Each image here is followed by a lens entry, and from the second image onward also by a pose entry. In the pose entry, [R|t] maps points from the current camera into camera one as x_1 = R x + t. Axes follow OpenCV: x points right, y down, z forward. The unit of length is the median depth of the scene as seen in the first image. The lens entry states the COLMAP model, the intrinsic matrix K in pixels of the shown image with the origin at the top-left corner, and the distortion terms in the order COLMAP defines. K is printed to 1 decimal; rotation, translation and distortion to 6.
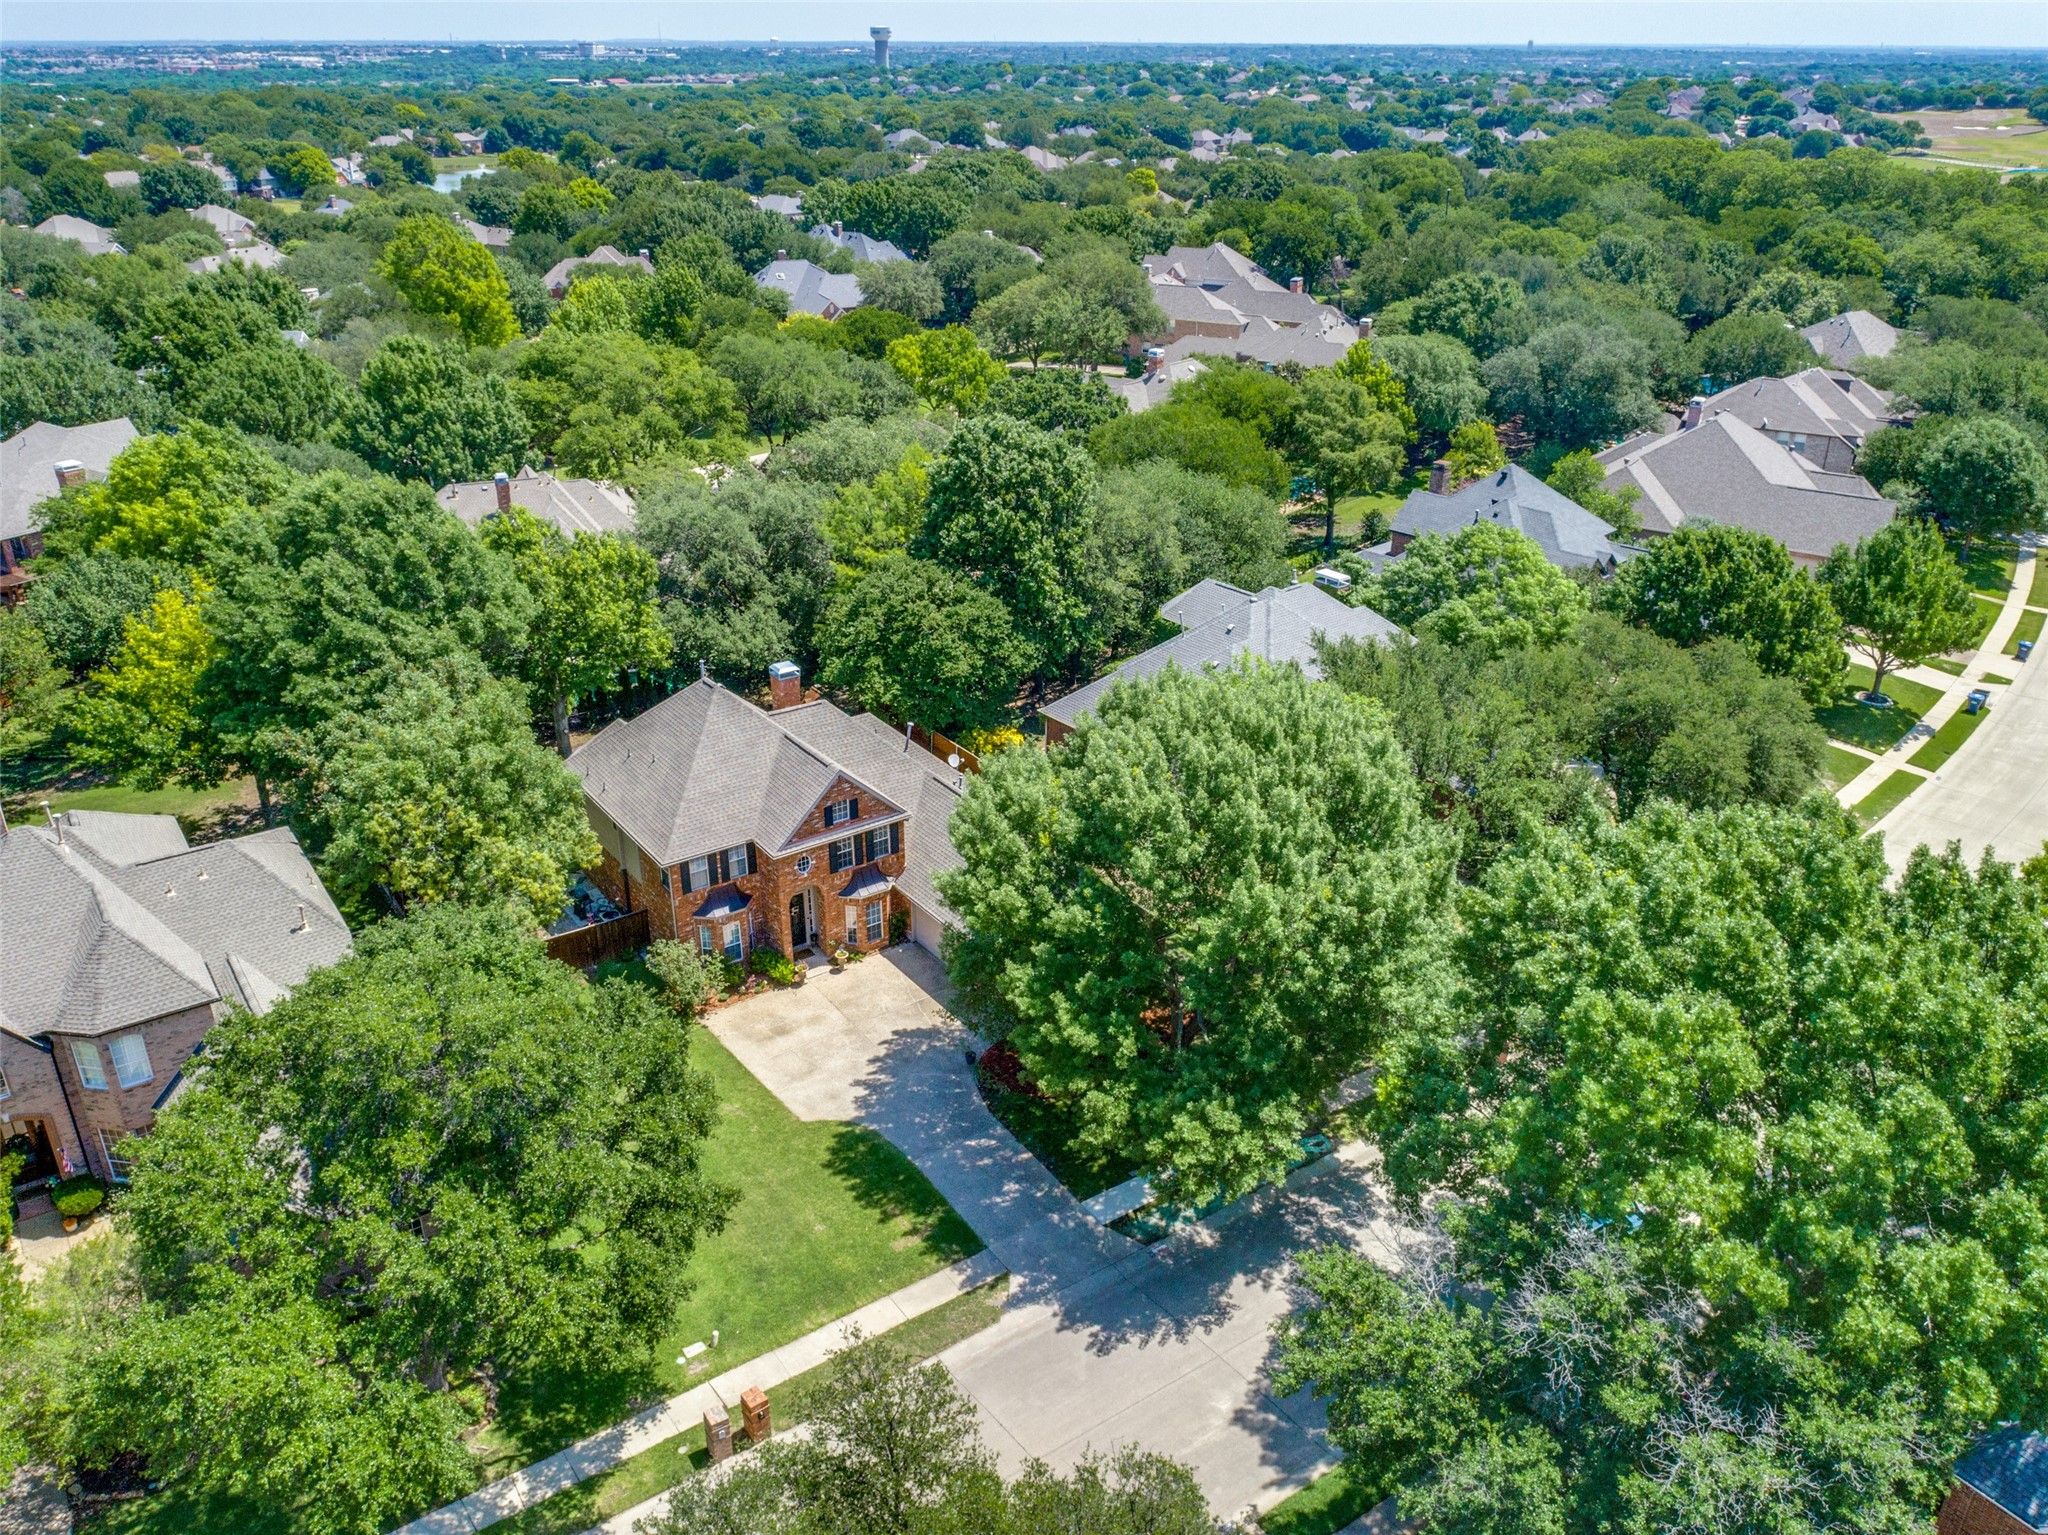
lens RADIAL K [[1571.8, 0, 1030.0], [0, 1571.8, 773.5], [0, 0, 1]] dist [-0.005848, 0.003573]
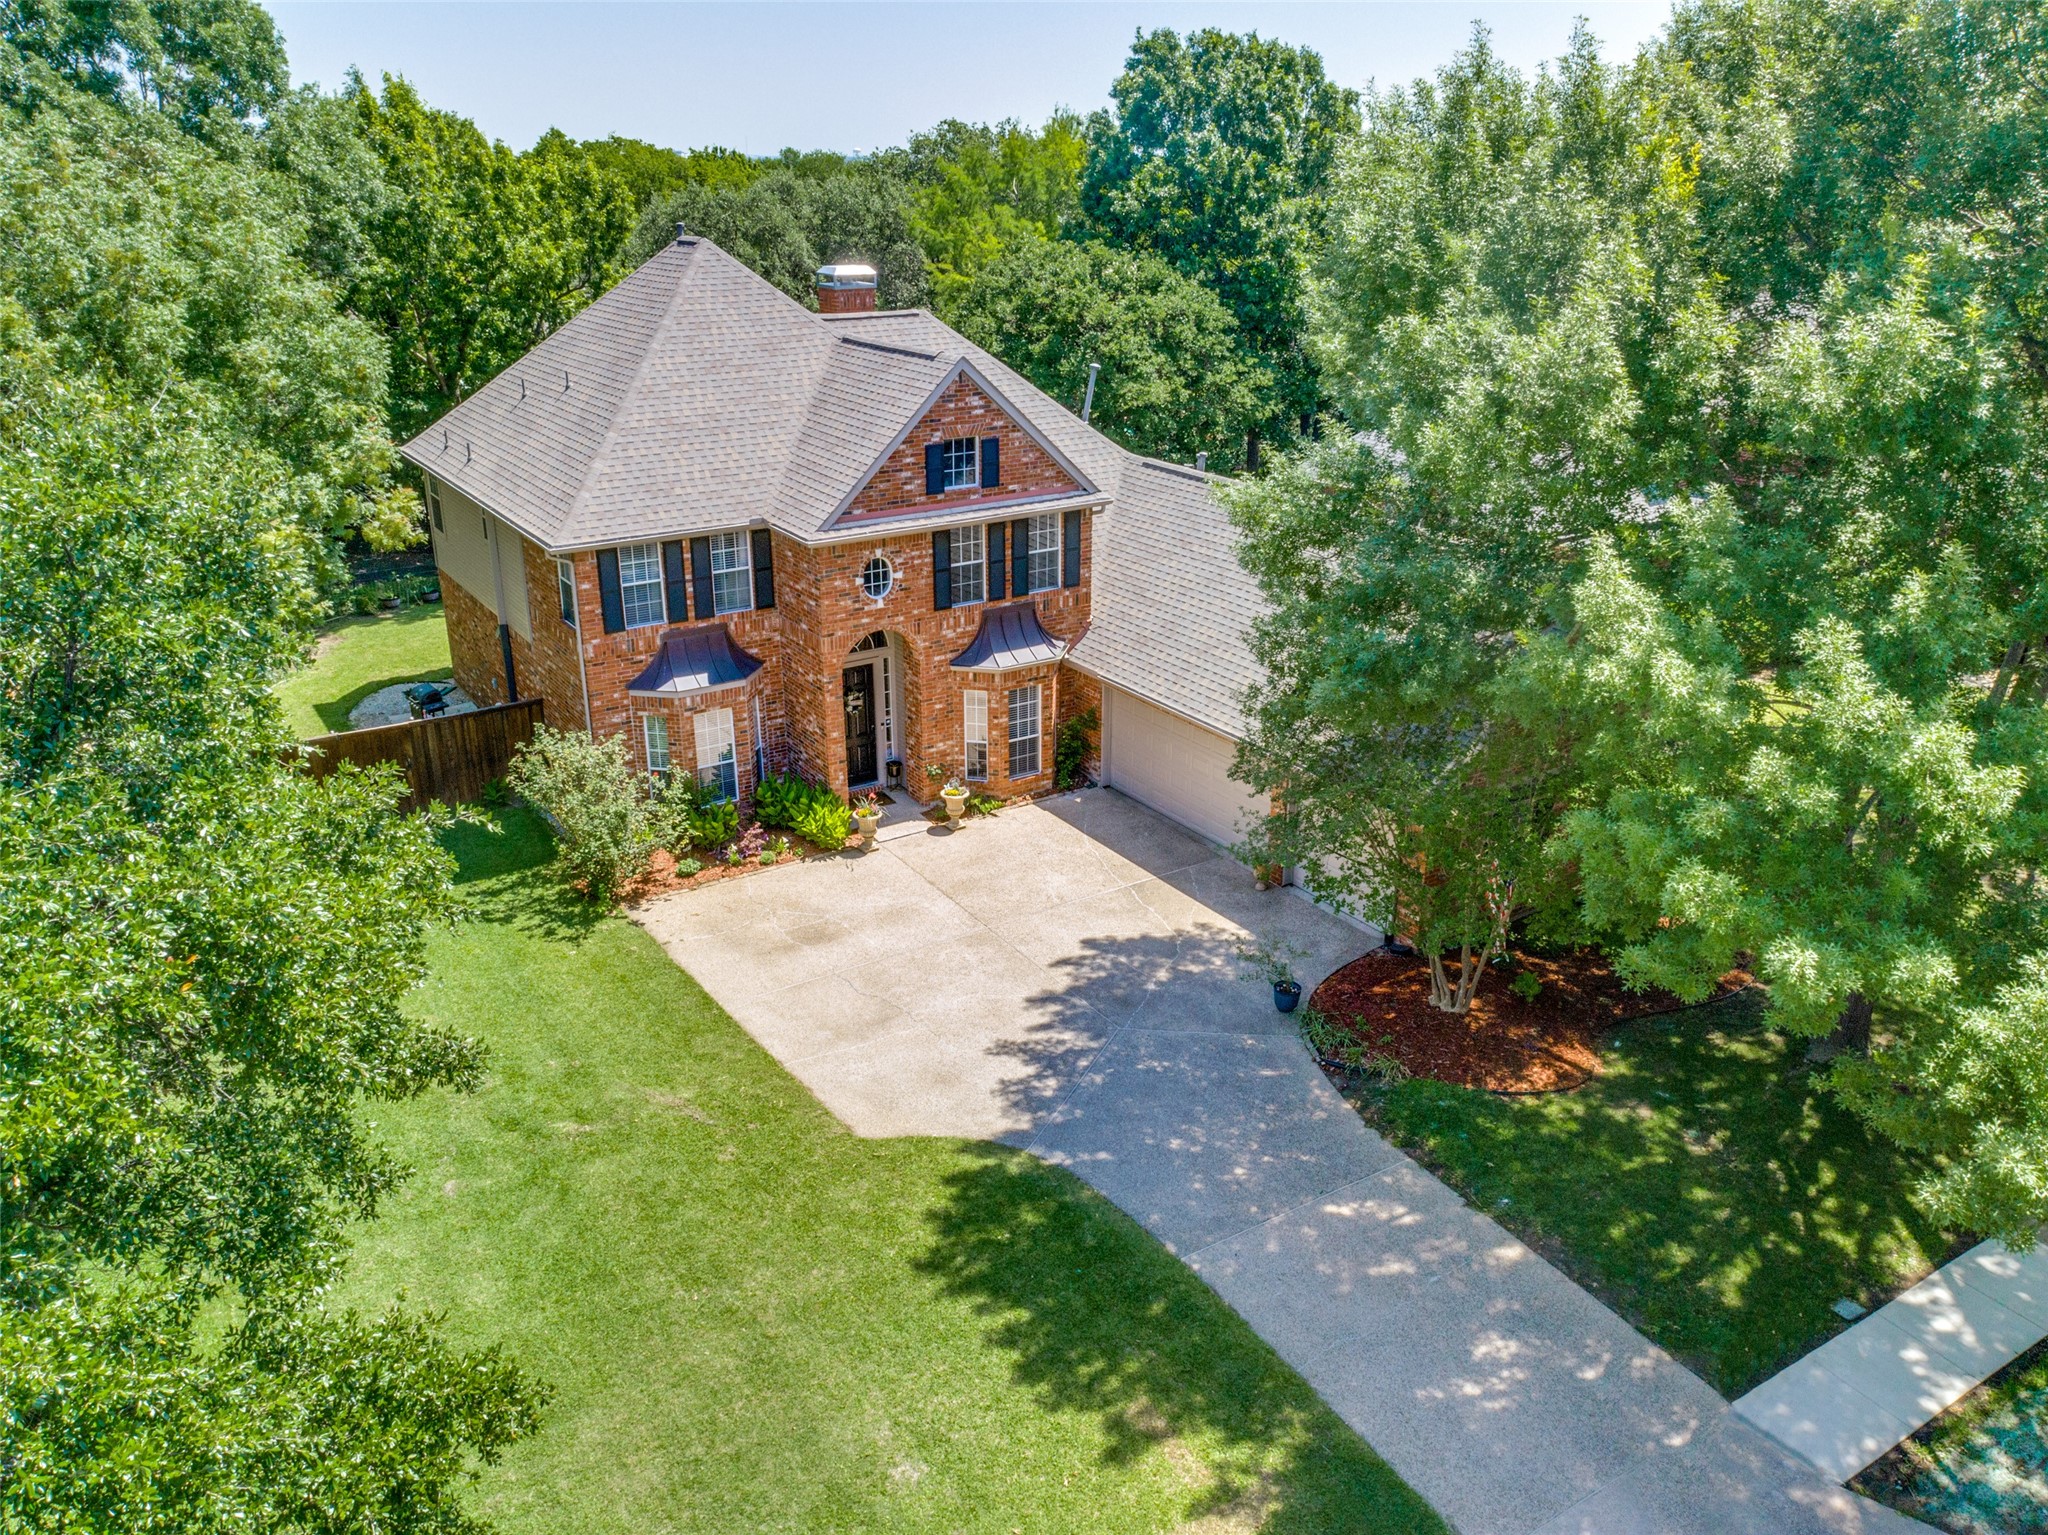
lens RADIAL K [[1571.8, 0, 1016.7], [0, 1571.8, 760.1], [0, 0, 1]] dist [-0.005848, 0.003573]
pose [[0.998562, 0.011924, -0.052266, -0.080451], [-0.015627, 0.997352, -0.071022, 0.141246], [0.051281, 0.071737, 0.996104, 0.562204]]
